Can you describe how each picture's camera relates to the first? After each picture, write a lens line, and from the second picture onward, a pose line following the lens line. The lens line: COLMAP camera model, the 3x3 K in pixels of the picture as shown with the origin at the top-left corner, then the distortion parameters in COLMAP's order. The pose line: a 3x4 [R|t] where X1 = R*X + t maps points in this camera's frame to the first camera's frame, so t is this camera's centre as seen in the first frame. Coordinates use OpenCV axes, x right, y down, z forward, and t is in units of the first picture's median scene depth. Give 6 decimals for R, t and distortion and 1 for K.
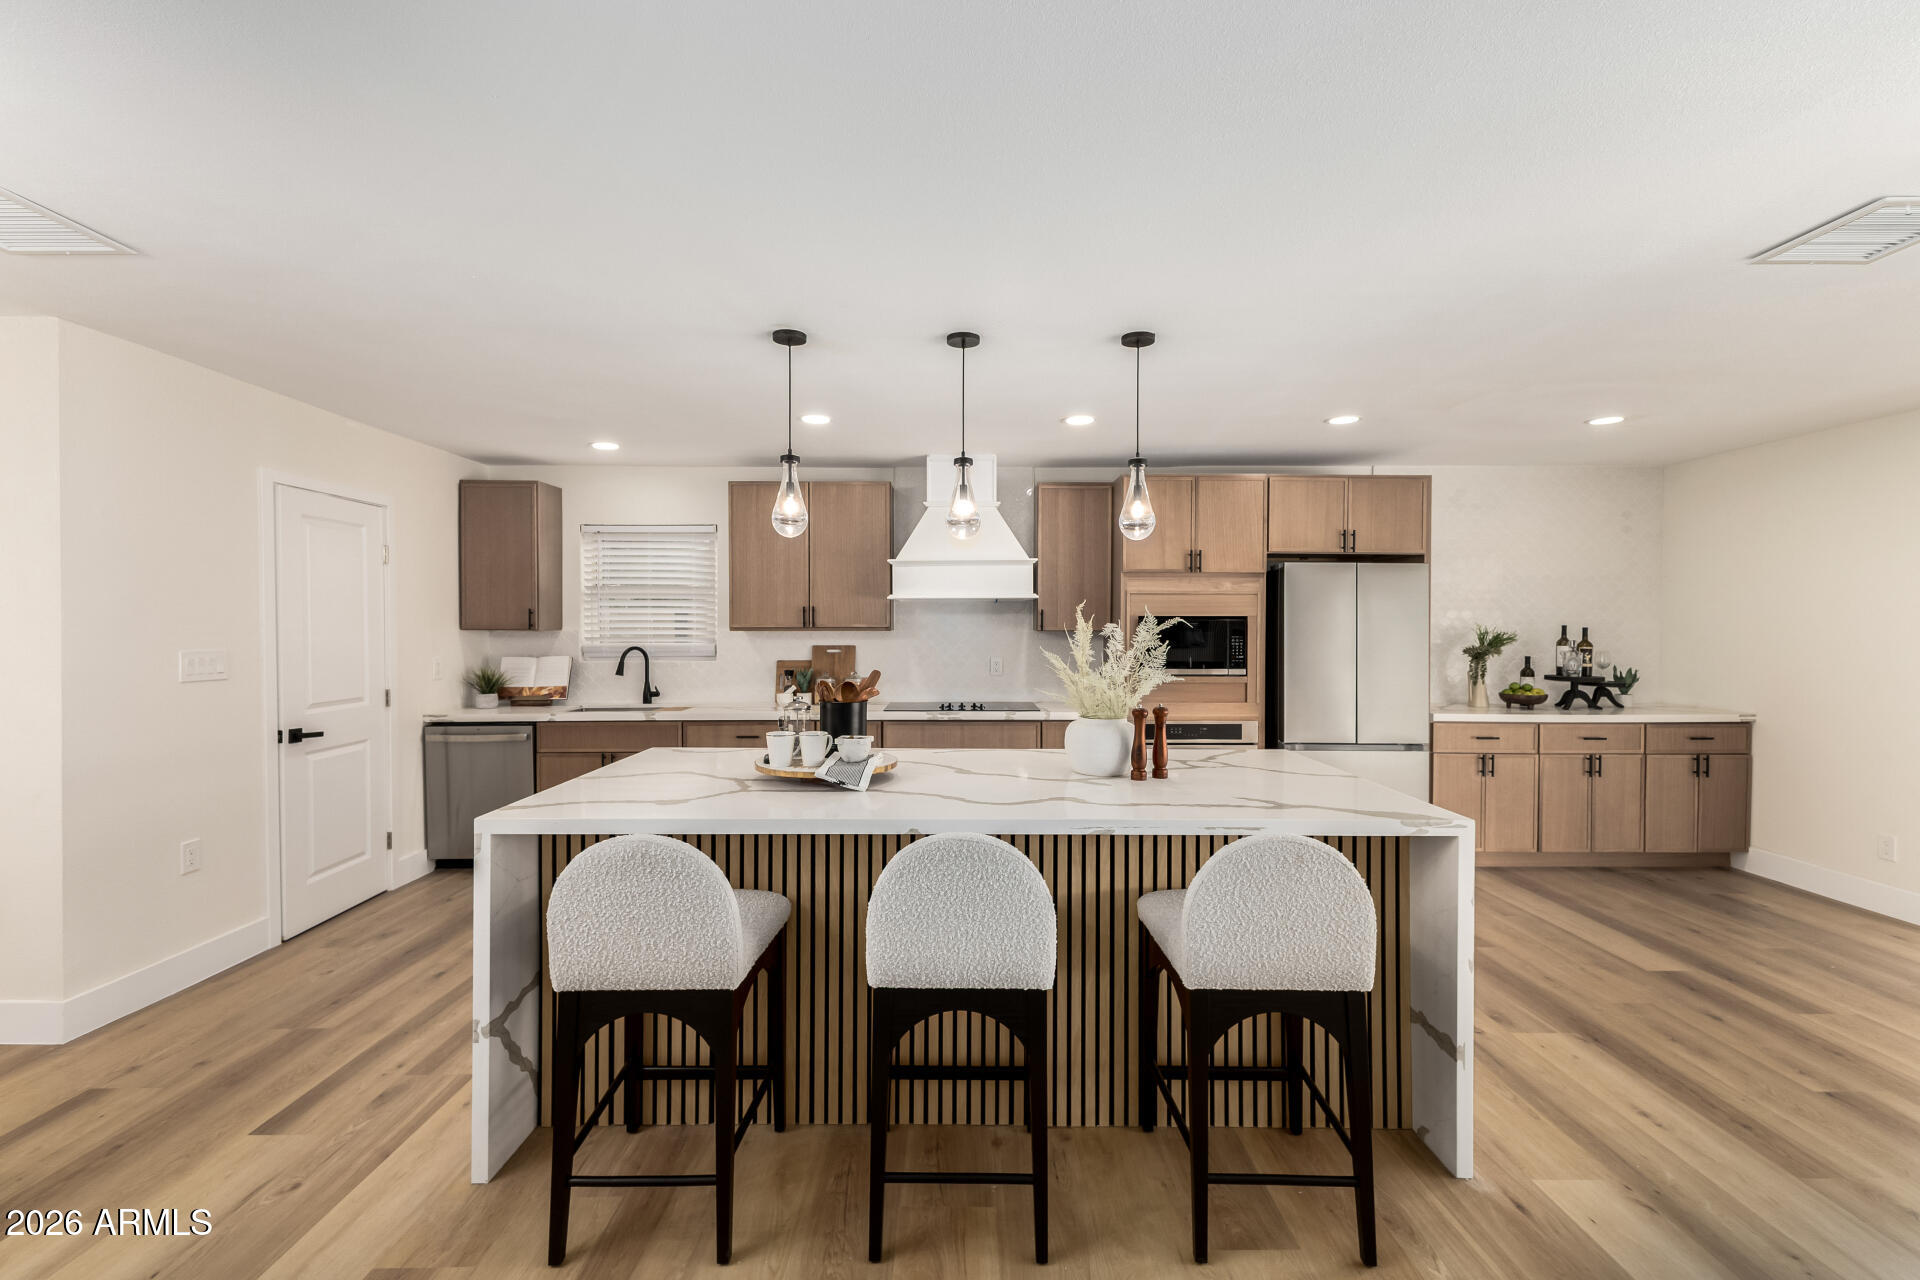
lens RADIAL K [[836.4, 0, 959.4], [0, 836.4, 636.2], [0, 0, 1]] dist [0.010603, -0.000226]
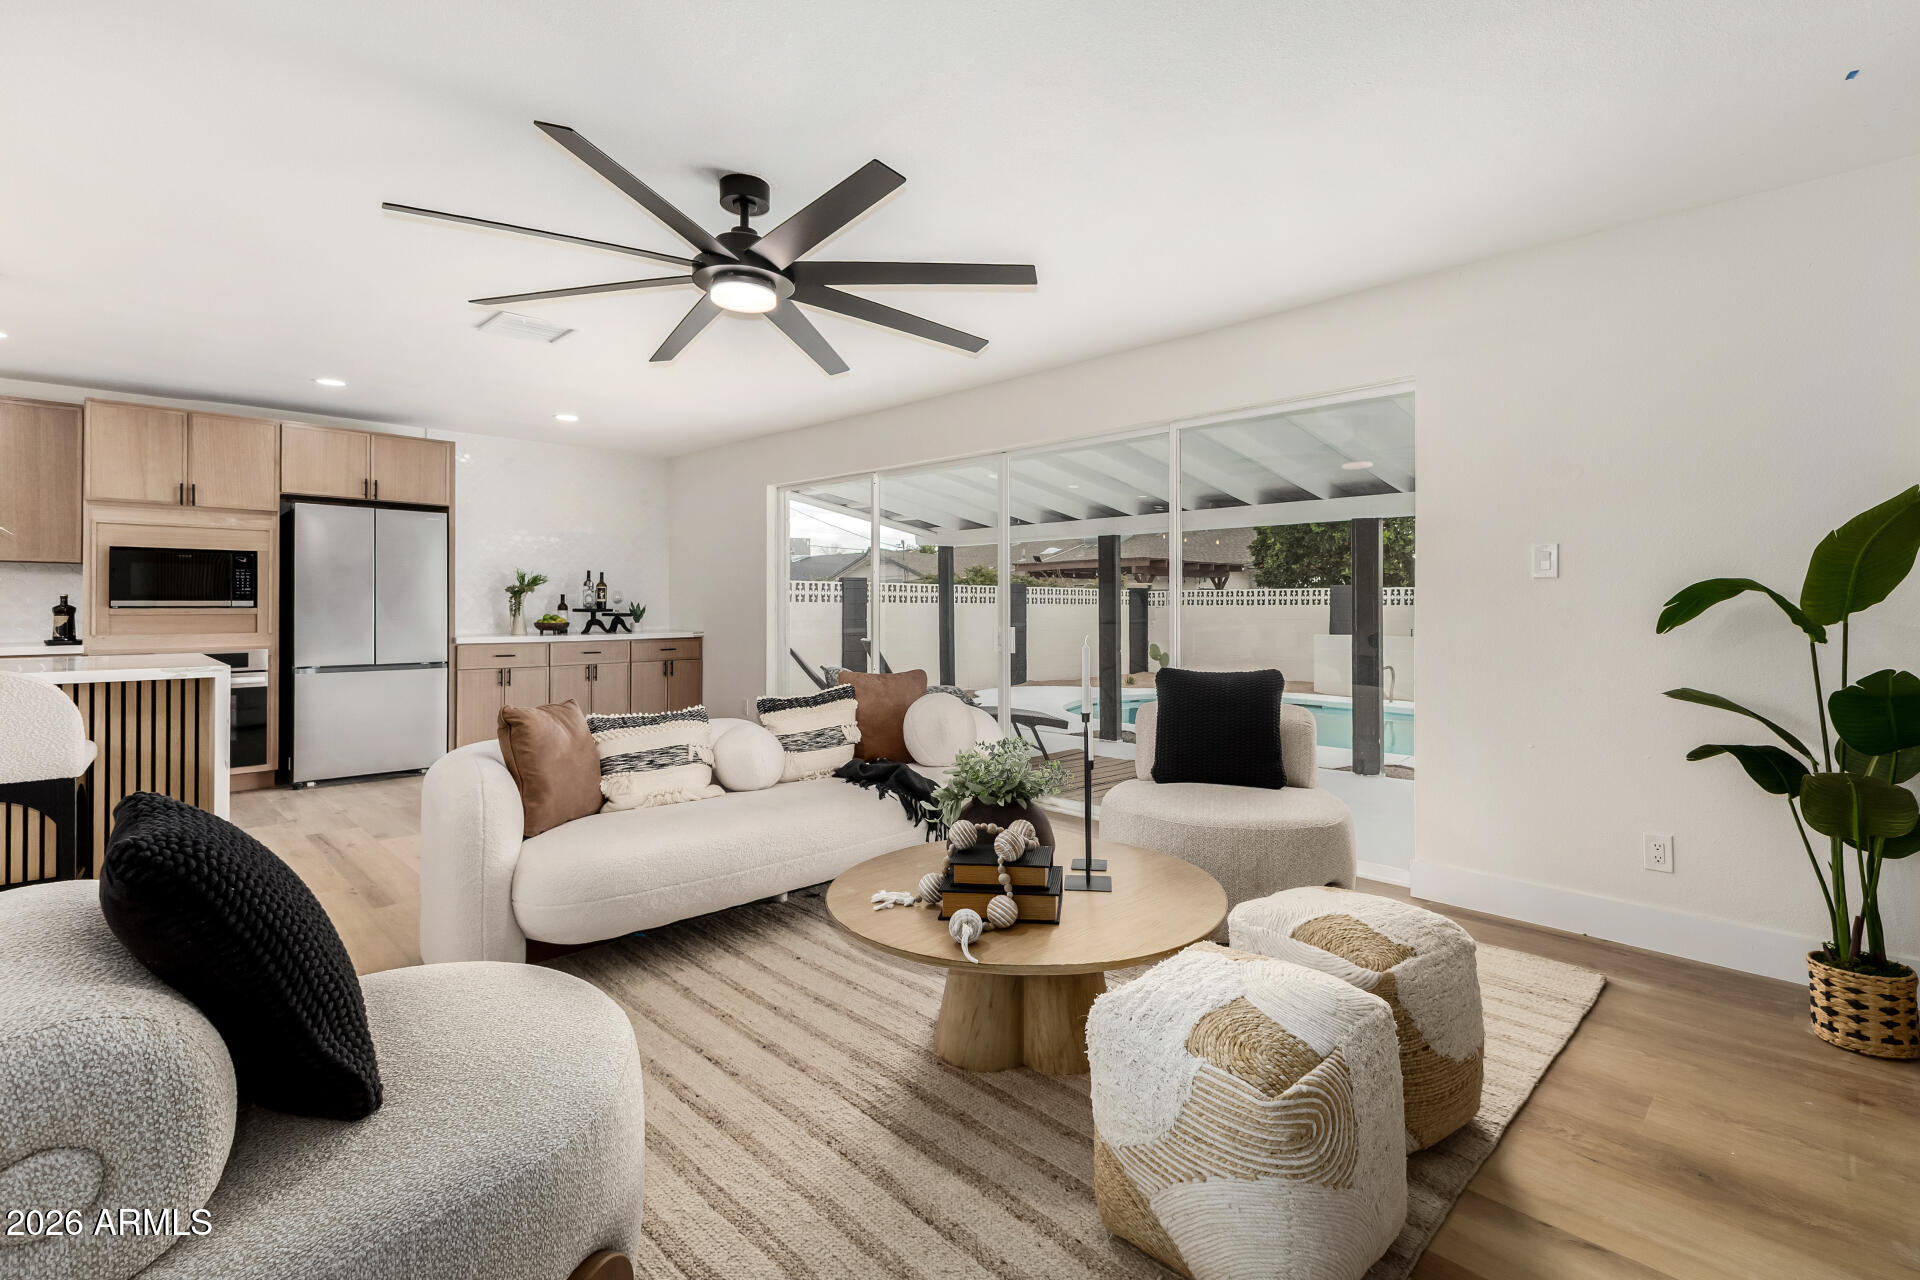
lens RADIAL K [[871.9, 0, 984.1], [0, 871.9, 603.2], [0, 0, 1]] dist [0.010715, 0.000015]
pose [[0.714342, -0.001693, 0.699795, 0.213782], [0.012646, 0.999865, -0.010489, 0.062625], [-0.699683, 0.016342, 0.714267, -0.421194]]
